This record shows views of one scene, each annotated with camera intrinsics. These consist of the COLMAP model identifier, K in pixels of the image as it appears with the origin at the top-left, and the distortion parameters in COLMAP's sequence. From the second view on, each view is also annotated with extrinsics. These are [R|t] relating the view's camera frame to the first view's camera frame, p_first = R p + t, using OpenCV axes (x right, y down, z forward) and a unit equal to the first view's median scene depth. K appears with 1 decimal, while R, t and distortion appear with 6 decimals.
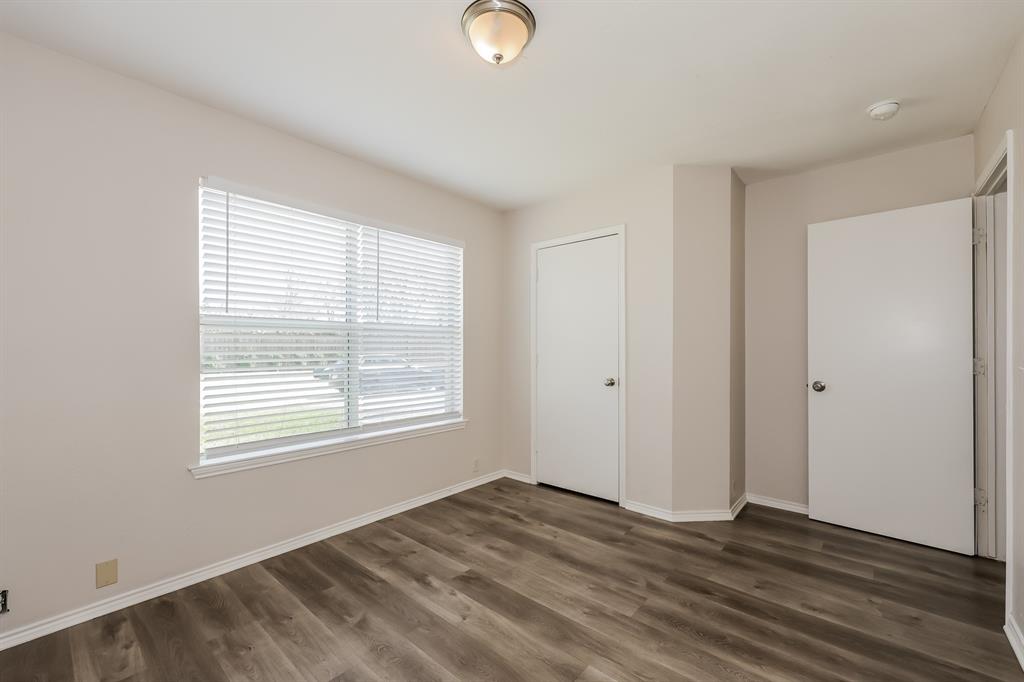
lens RADIAL K [[425.5, 0, 515.5], [0, 425.5, 345.6], [0, 0, 1]] dist [0.008532, 0.000263]
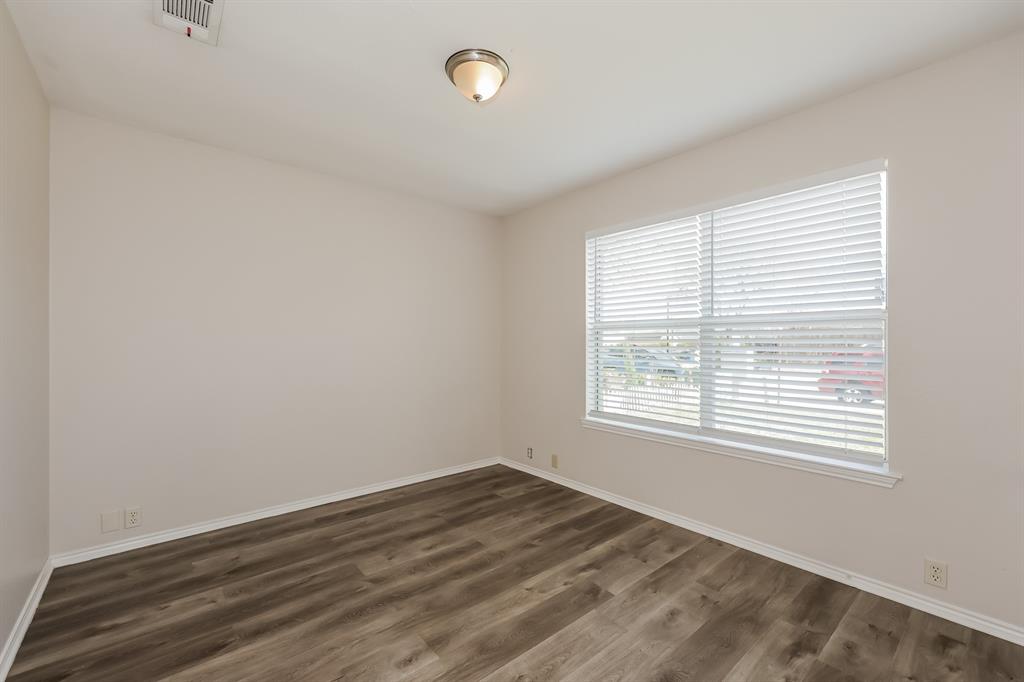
lens RADIAL K [[420.2, 0, 507.9], [0, 420.2, 340.2], [0, 0, 1]] dist [0.000193, 0.000039]
pose [[-0.156096, -0.006888, -0.987718, 0.731141], [0.000924, 0.999974, -0.007119, 0.002686], [0.987741, -0.002024, -0.156086, 0.849346]]
